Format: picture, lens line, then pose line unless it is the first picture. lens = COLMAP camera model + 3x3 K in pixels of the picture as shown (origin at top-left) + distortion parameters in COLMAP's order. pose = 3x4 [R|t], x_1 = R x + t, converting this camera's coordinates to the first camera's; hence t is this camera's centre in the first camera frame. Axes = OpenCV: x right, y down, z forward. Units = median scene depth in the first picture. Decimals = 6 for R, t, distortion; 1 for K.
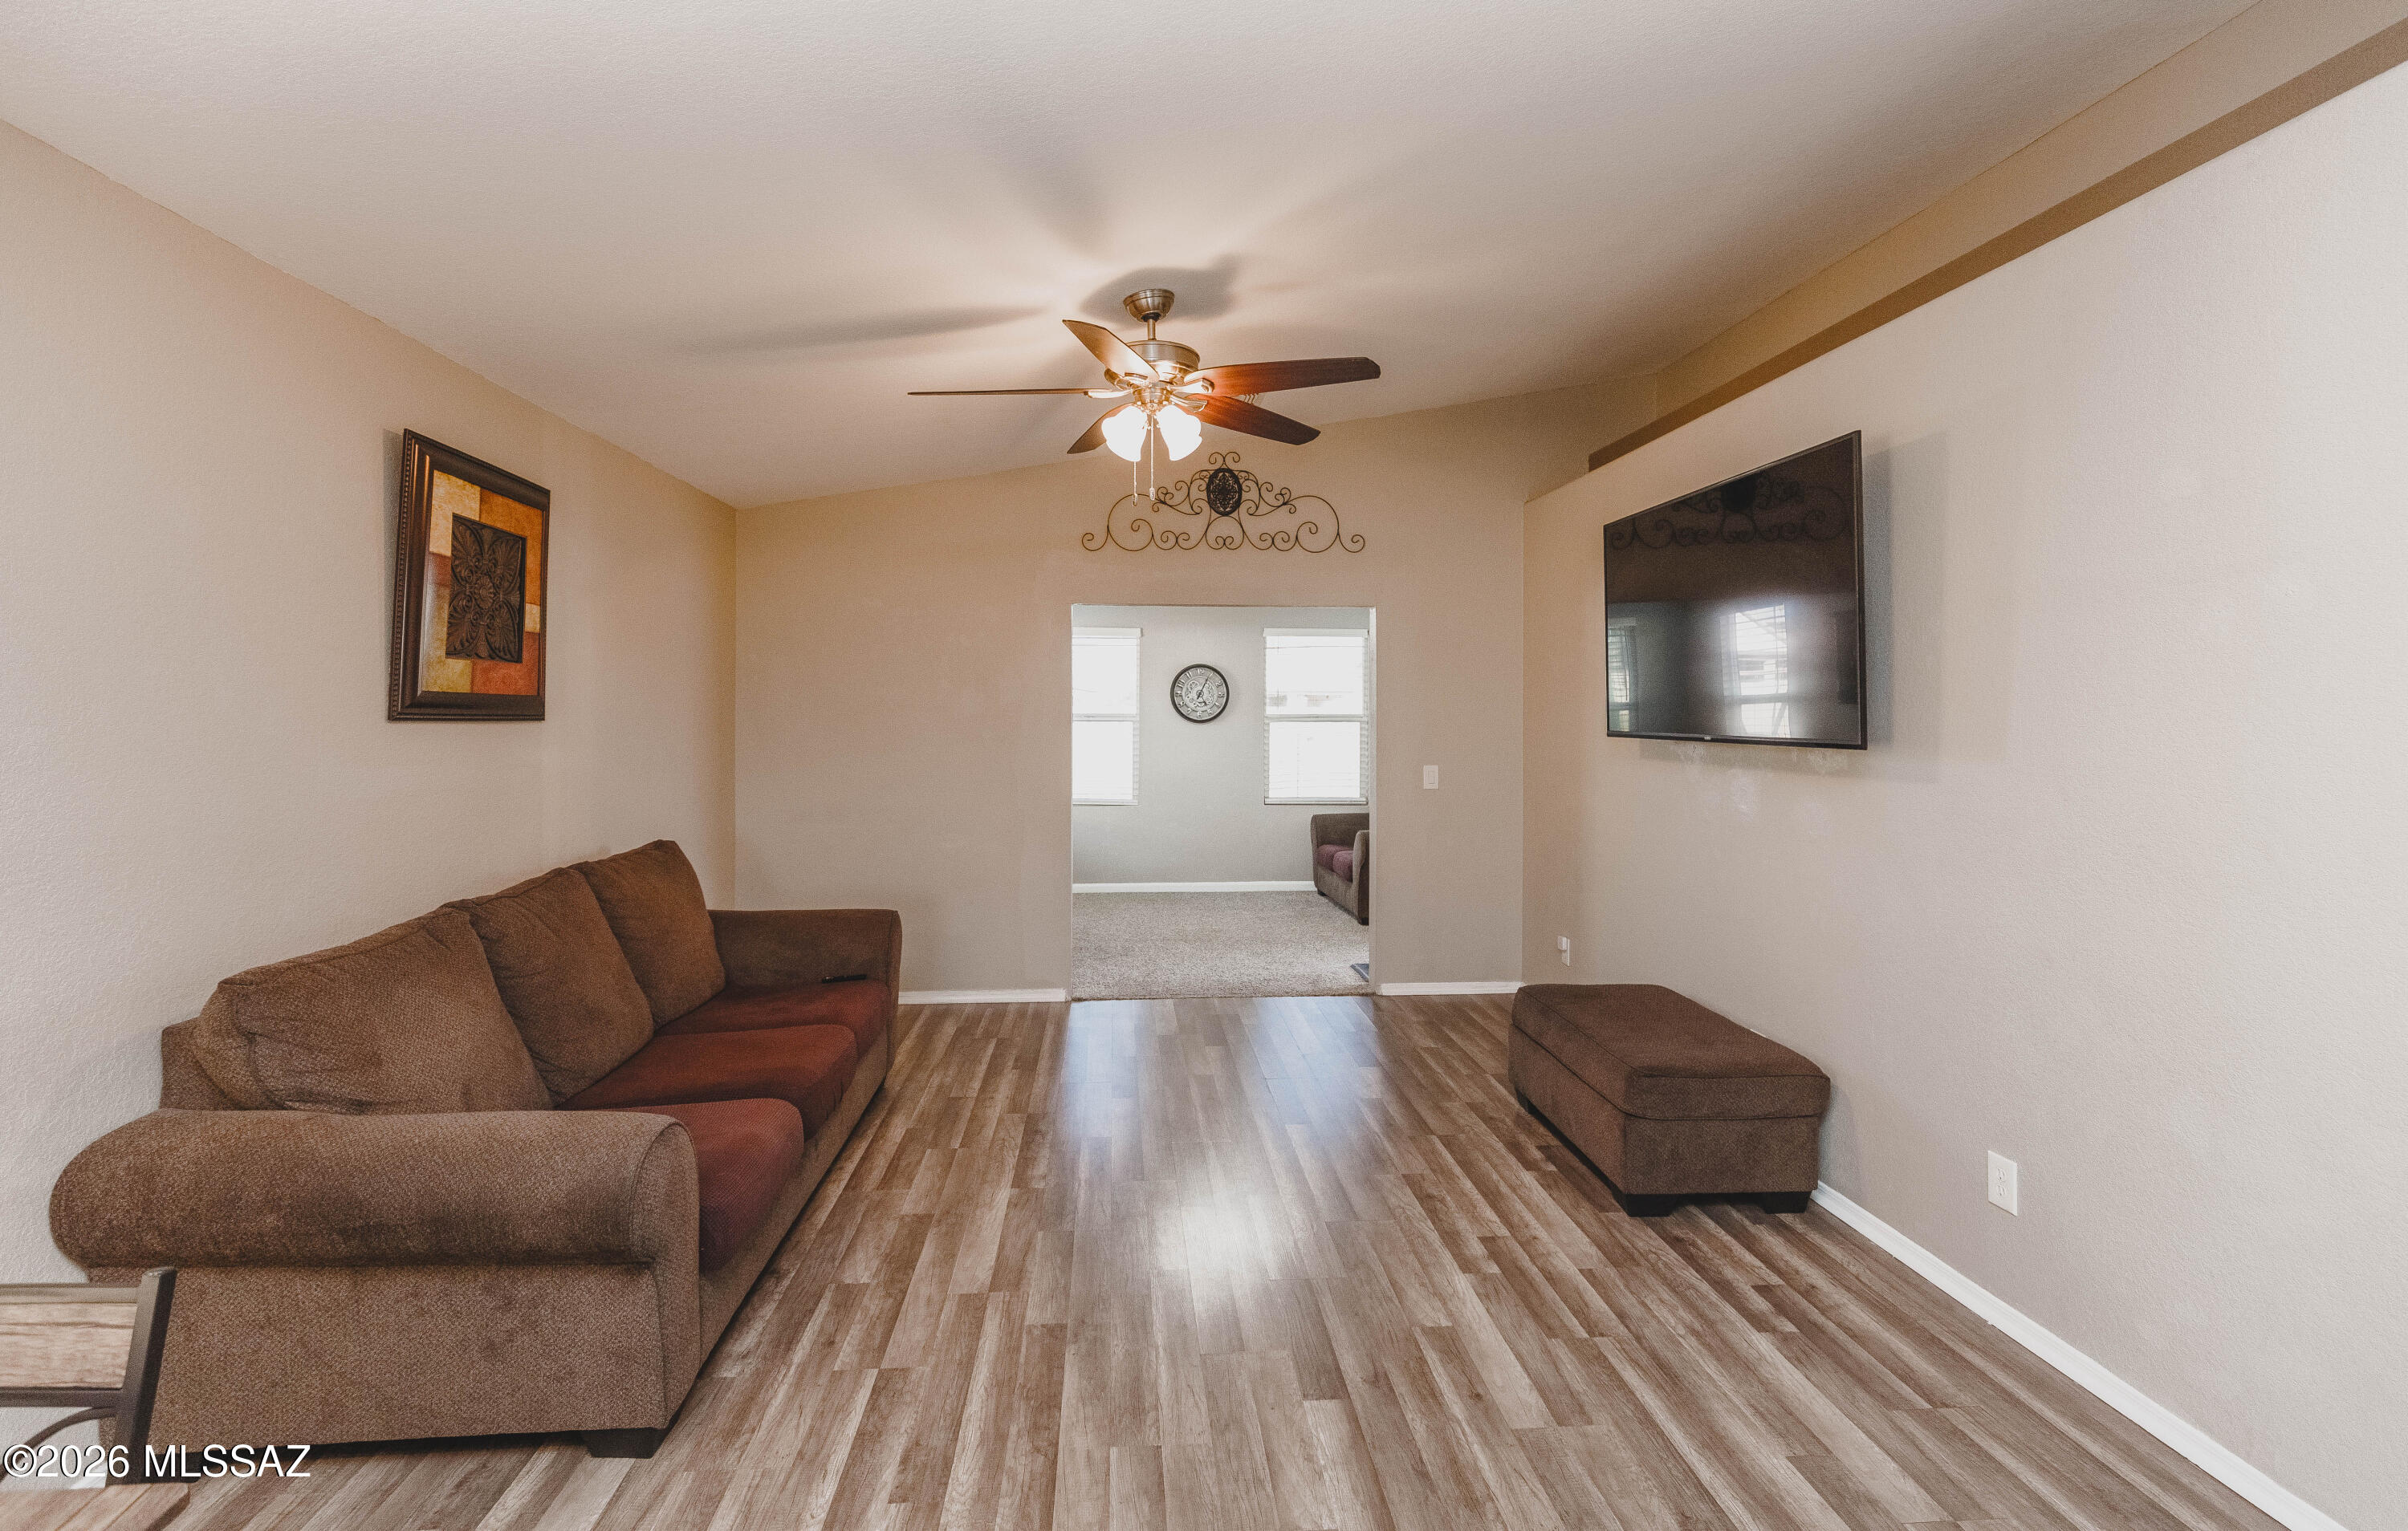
lens RADIAL K [[1077.0, 0, 1201.9], [0, 1077.0, 703.1], [0, 0, 1]] dist [0.007519, -0.000357]
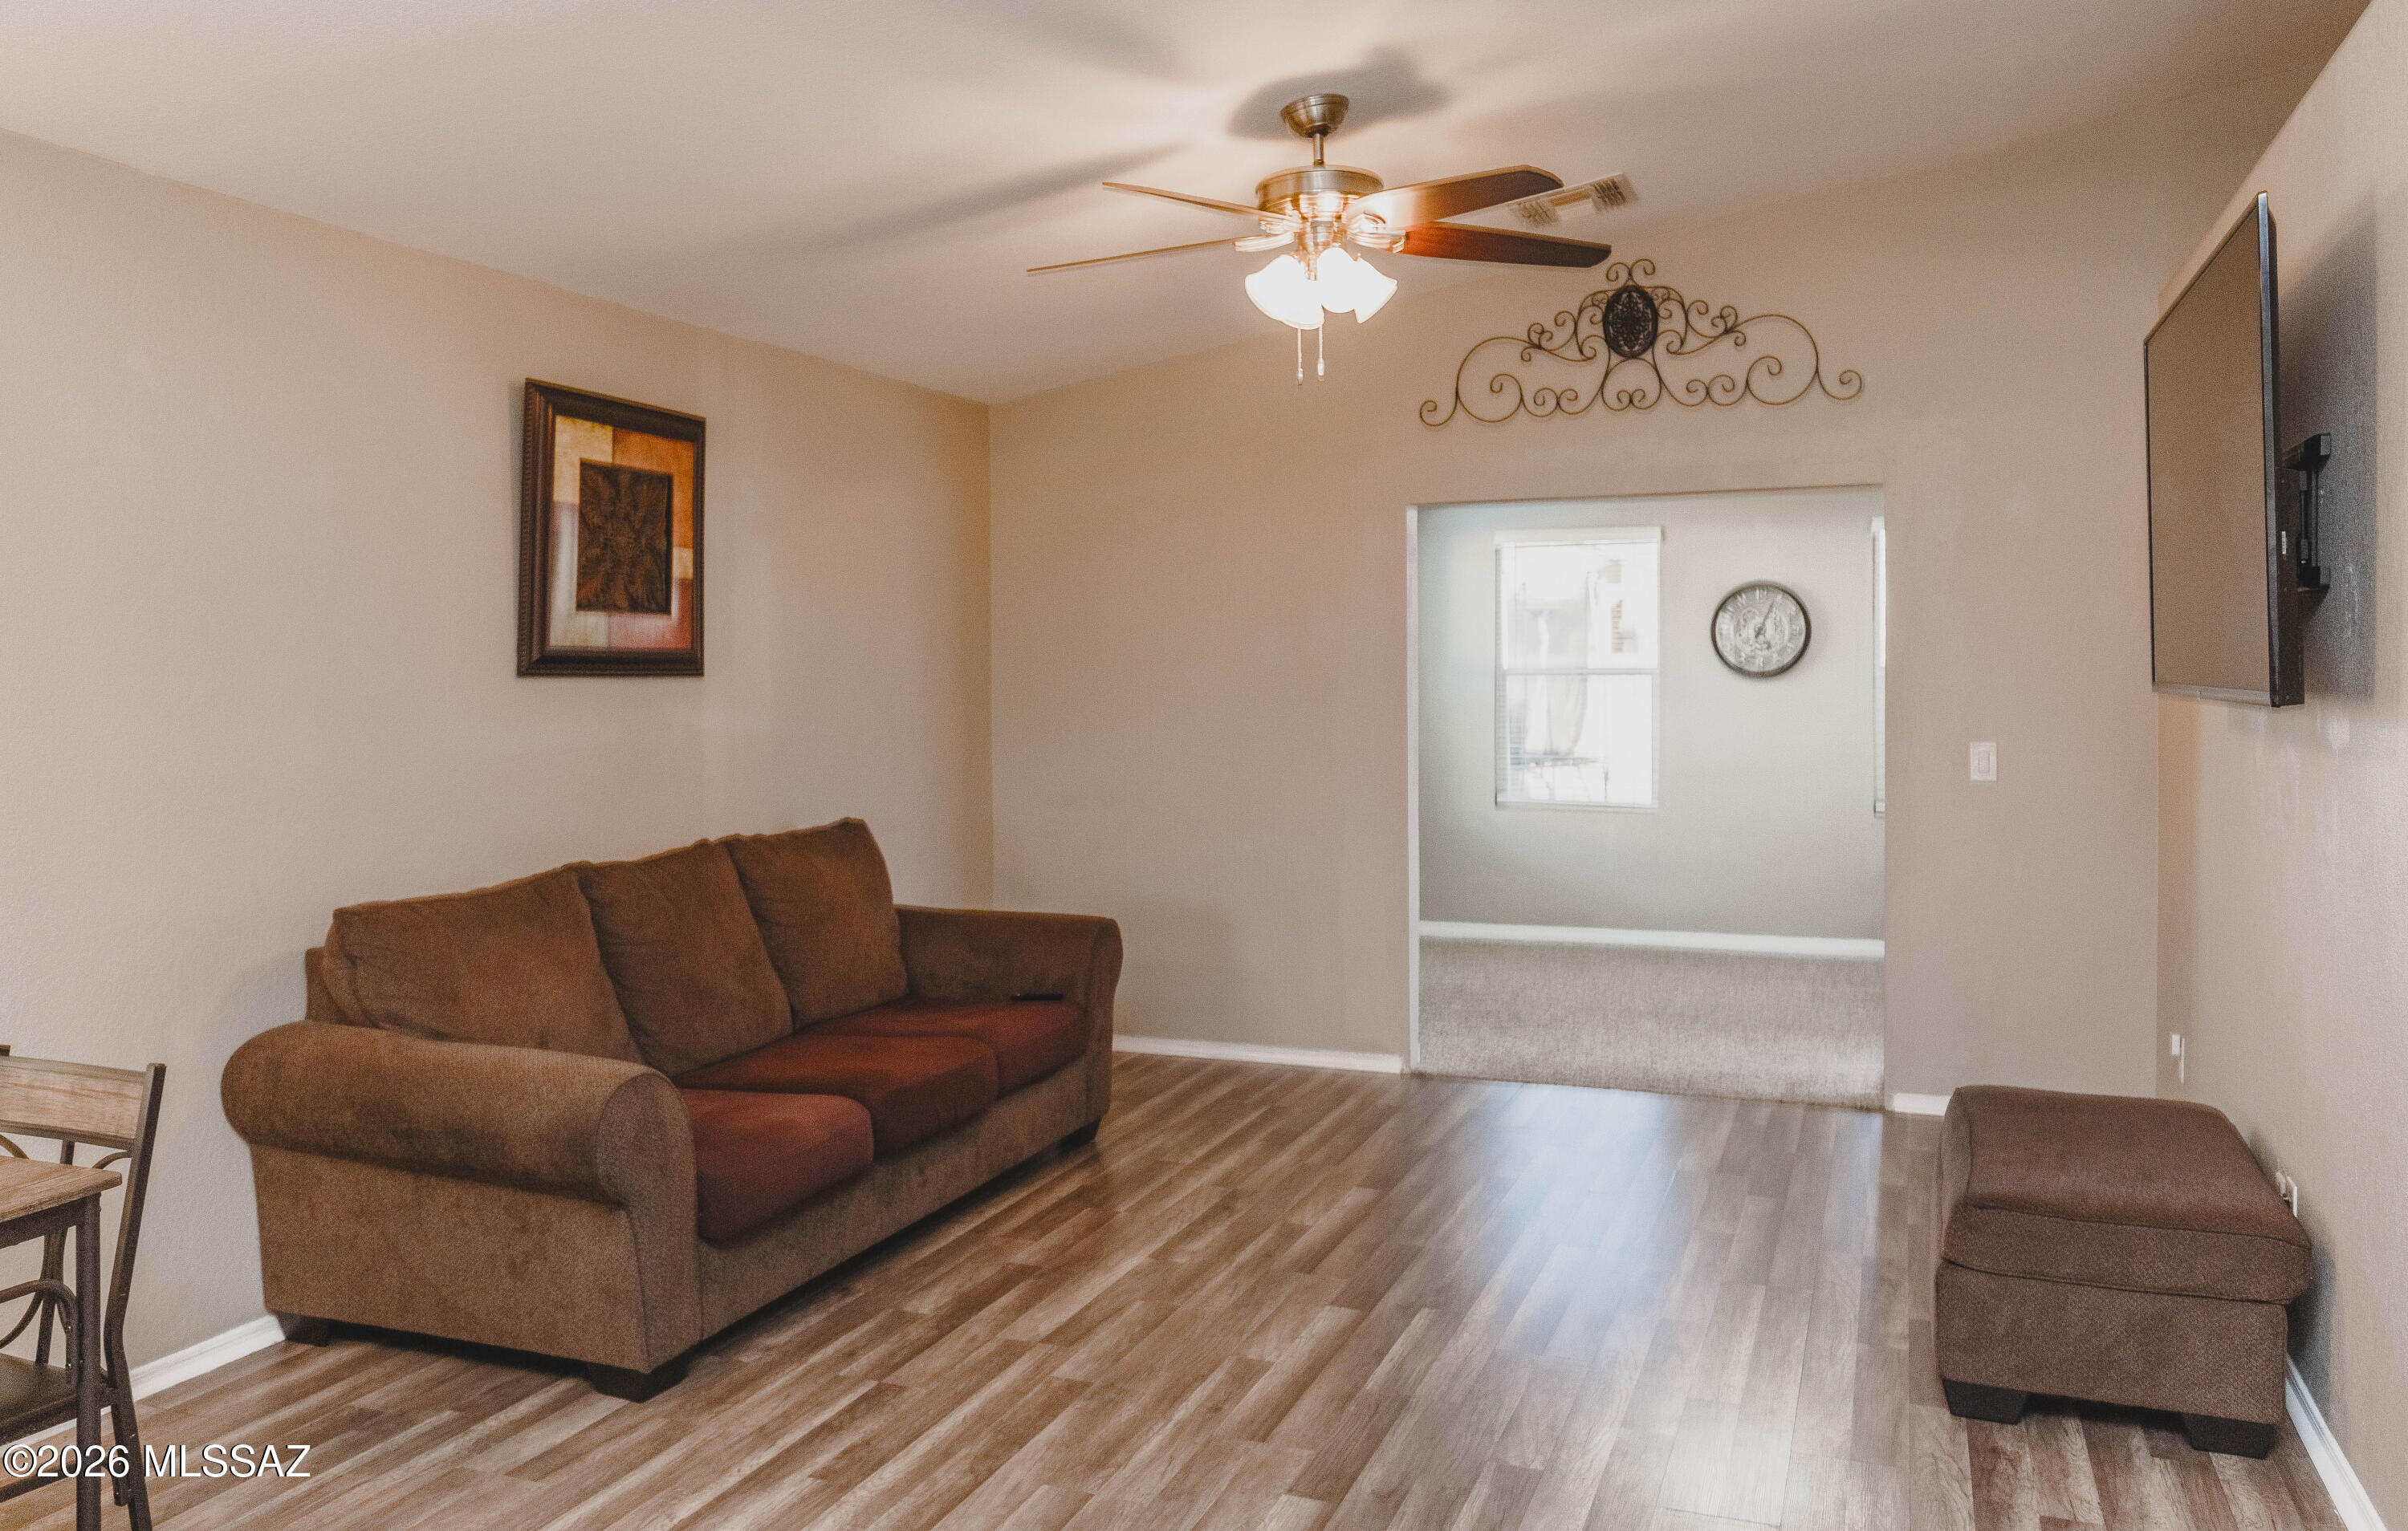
lens RADIAL K [[1797.1, 0, 1202.8], [0, 1797.1, 677.0], [0, 0, 1]] dist [0.003922, 0.001288]
pose [[0.899990, -0.007586, -0.435845, 0.464378], [0.014109, 0.999832, 0.011731, 0.005285], [0.435683, -0.016707, 0.899945, -0.179818]]
